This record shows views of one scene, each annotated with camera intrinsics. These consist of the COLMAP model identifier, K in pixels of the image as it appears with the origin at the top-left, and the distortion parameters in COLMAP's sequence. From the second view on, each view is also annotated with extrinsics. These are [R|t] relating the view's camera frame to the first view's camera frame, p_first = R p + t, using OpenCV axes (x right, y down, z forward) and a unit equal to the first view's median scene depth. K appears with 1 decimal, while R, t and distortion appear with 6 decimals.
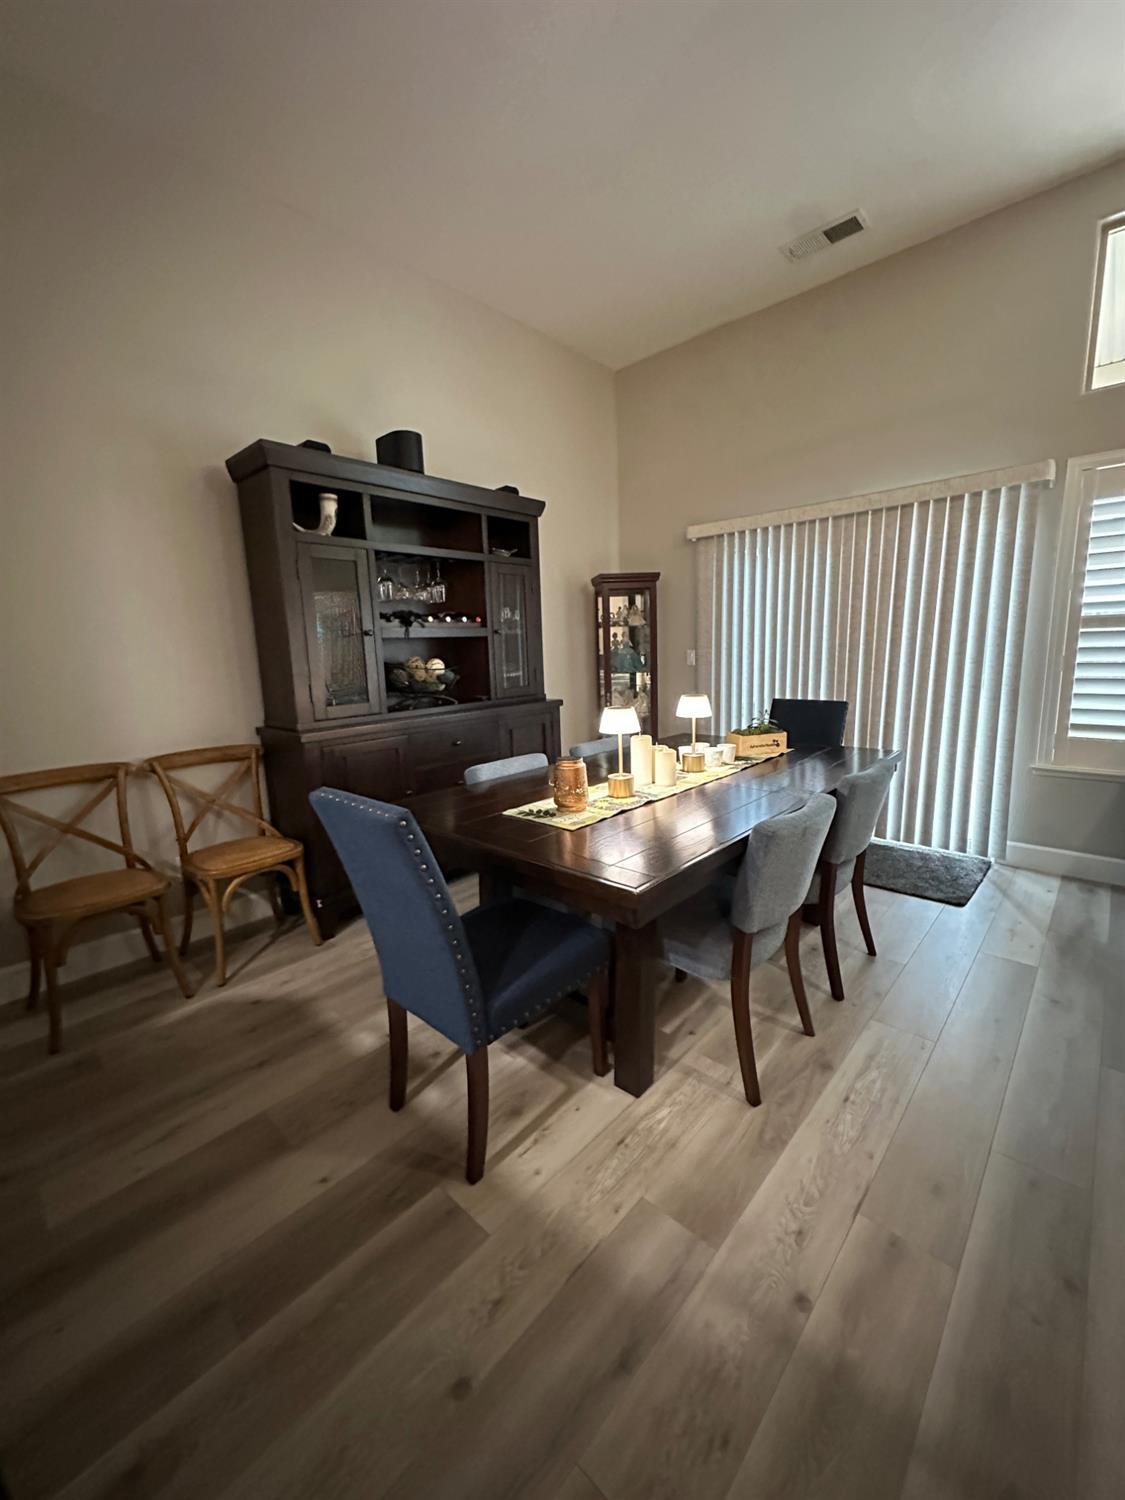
lens RADIAL K [[601.3, 0, 560.7], [0, 601.3, 748.8], [0, 0, 1]] dist [-0.003766, 0.001406]
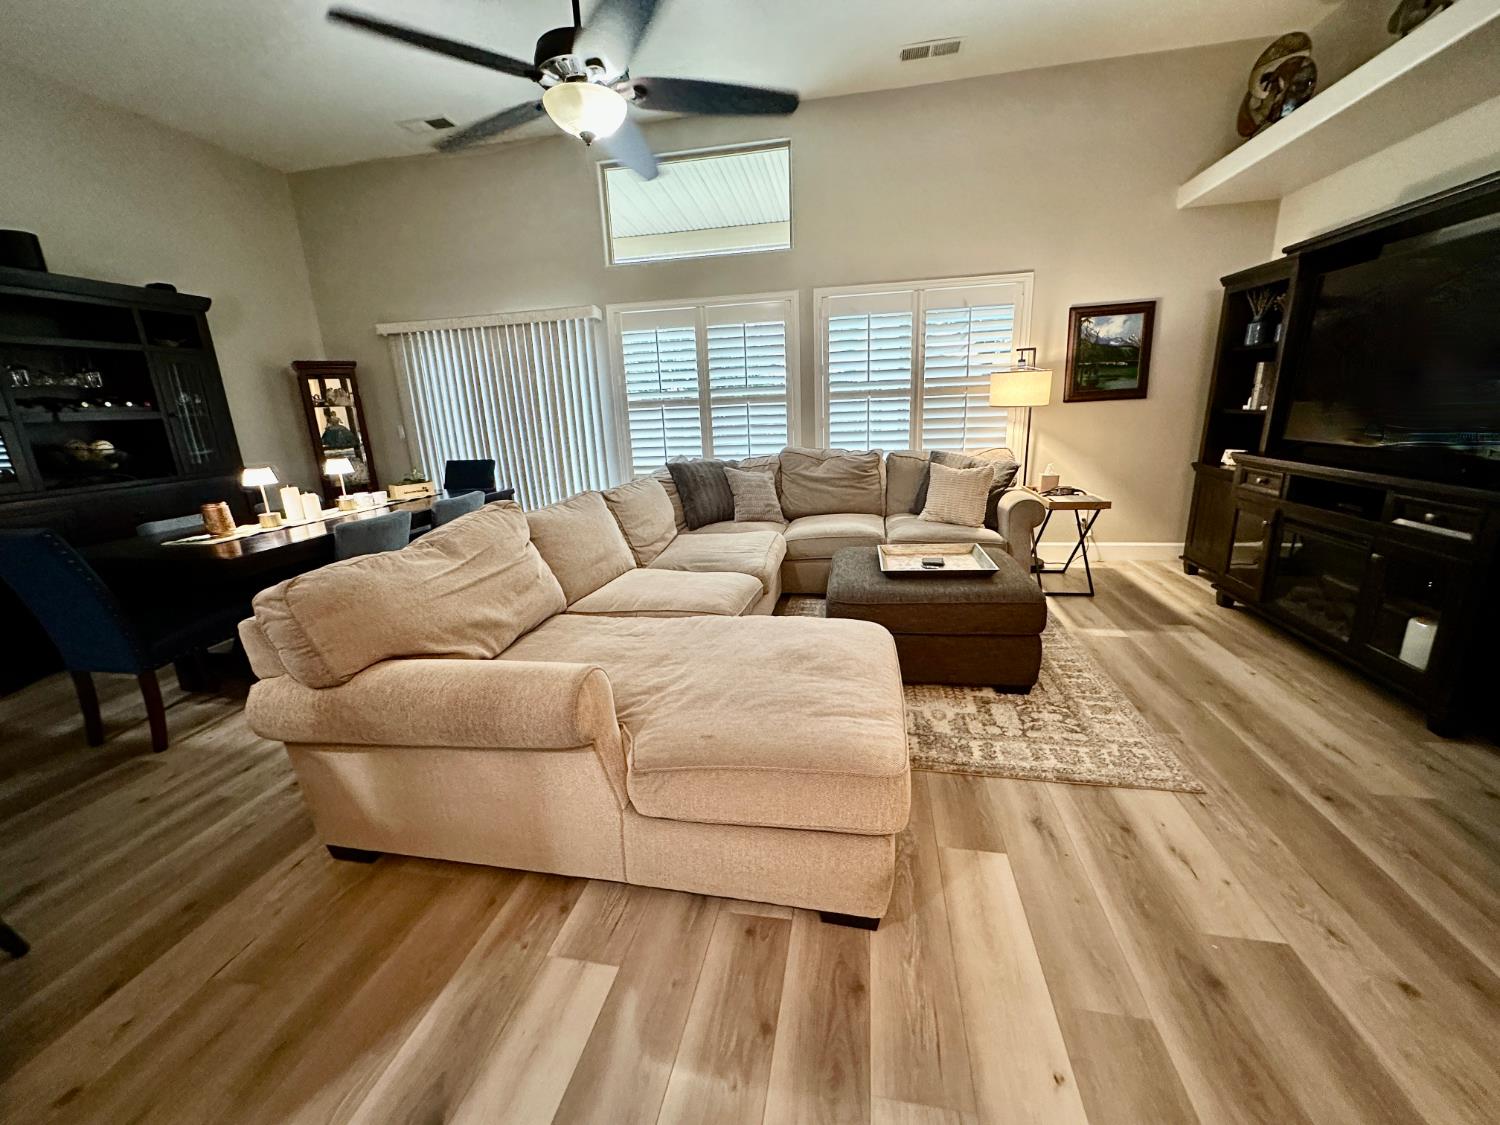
lens RADIAL K [[601.3, 0, 748.9], [0, 601.3, 560.0], [0, 0, 1]] dist [-0.003766, 0.001406]
pose [[0.846614, -0.137124, 0.514239, 0.202800], [0.104352, 0.990252, 0.092255, 0.090531], [-0.521876, -0.024443, 0.852671, -0.565608]]
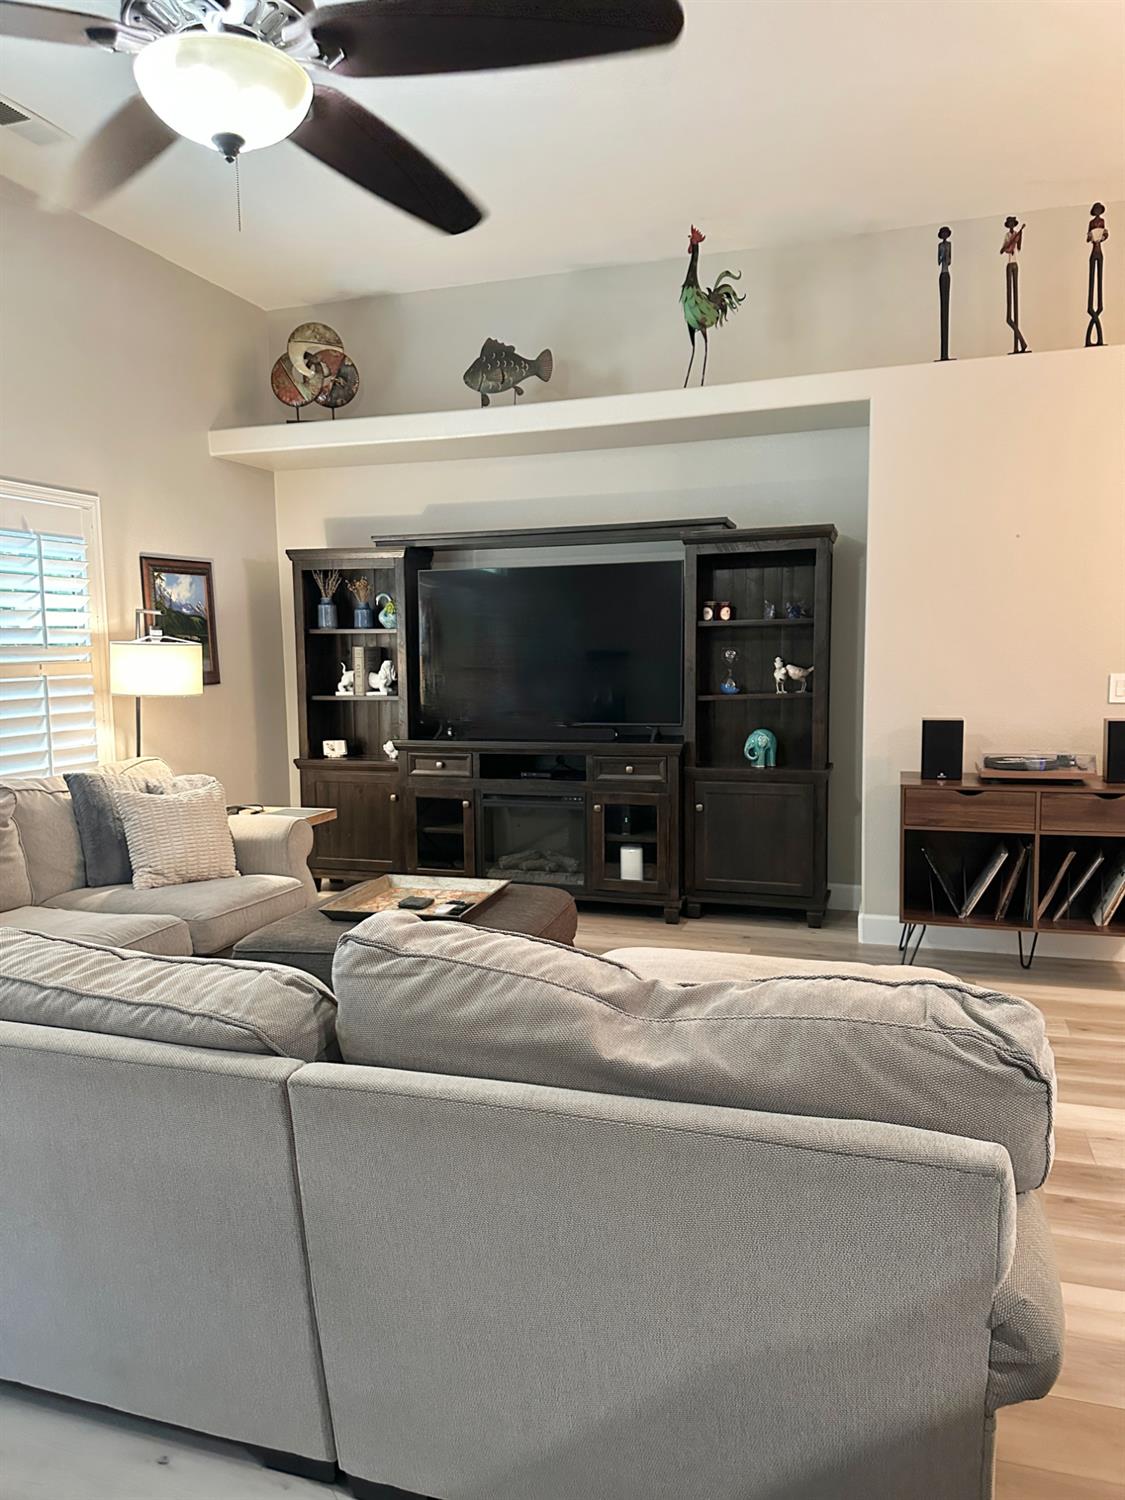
lens RADIAL K [[1055.4, 0, 556.2], [0, 1055.4, 758.0], [0, 0, 1]] dist [0.078466, -0.015567]
pose [[-0.417124, -0.059018, 0.906931, -0.198540], [0.183480, 0.971874, 0.147632, -0.091521], [-0.890136, 0.227984, -0.394564, 0.361875]]
